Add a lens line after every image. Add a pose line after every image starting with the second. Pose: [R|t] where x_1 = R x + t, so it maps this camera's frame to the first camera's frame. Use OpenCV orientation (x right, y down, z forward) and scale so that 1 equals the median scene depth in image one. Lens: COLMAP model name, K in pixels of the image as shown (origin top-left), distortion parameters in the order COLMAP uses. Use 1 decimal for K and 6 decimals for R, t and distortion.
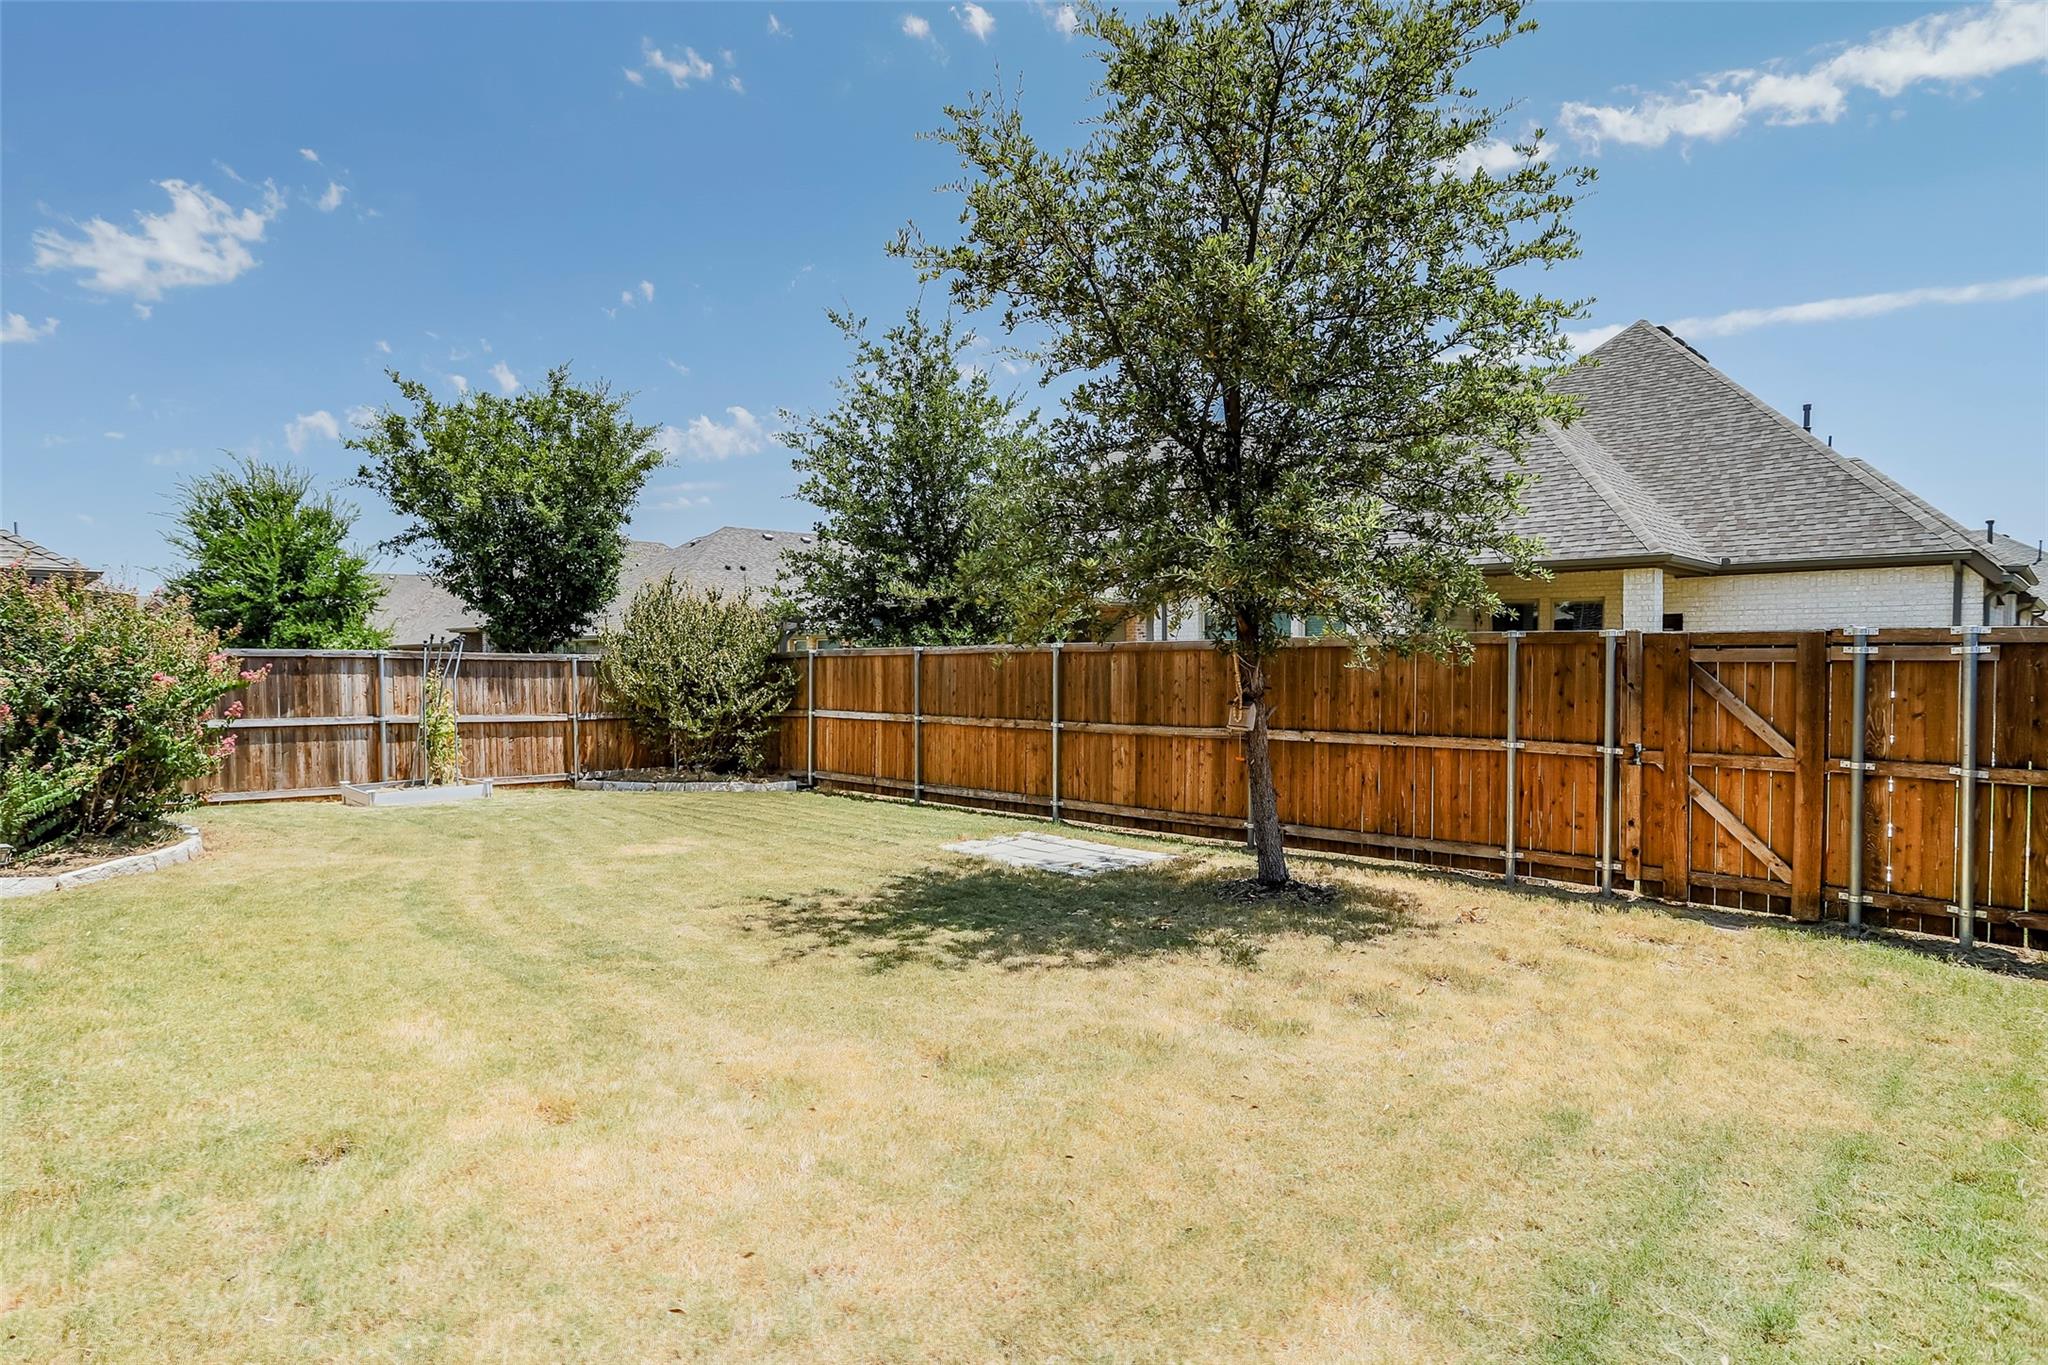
lens RADIAL K [[1046.7, 0, 996.6], [0, 1046.7, 680.1], [0, 0, 1]] dist [-0.052359, 0.029164]
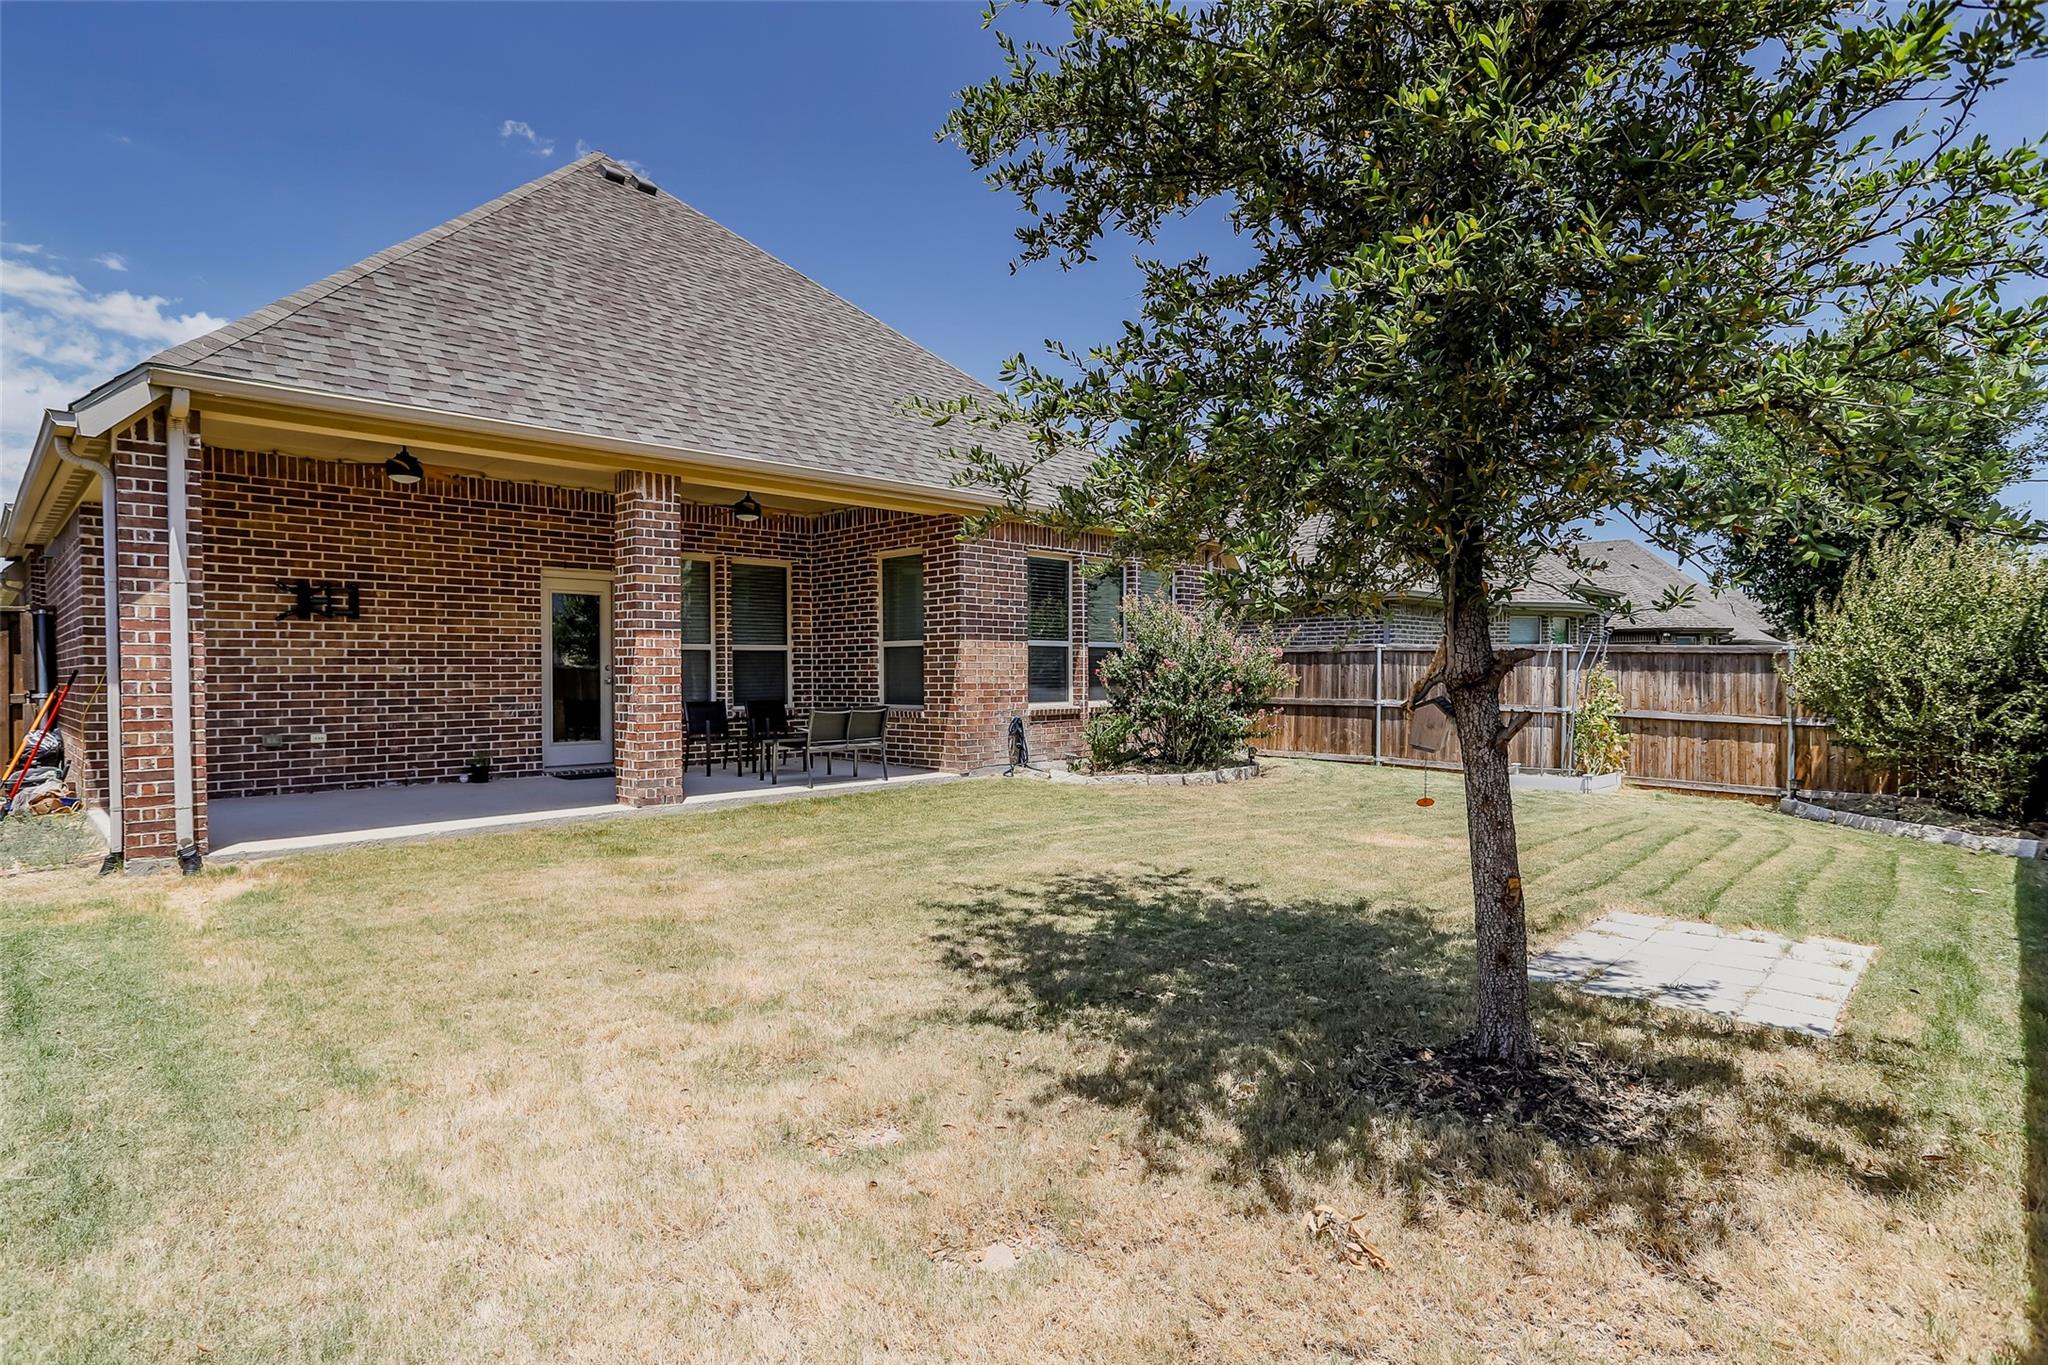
lens RADIAL K [[985.5, 0, 1005.0], [0, 985.5, 678.9], [0, 0, 1]] dist [-0.048990, 0.021580]
pose [[0.066172, 0.016314, -0.997675, 0.361279], [-0.019374, 0.999699, 0.015062, 0.002857], [0.997620, 0.018333, 0.066468, 0.368359]]
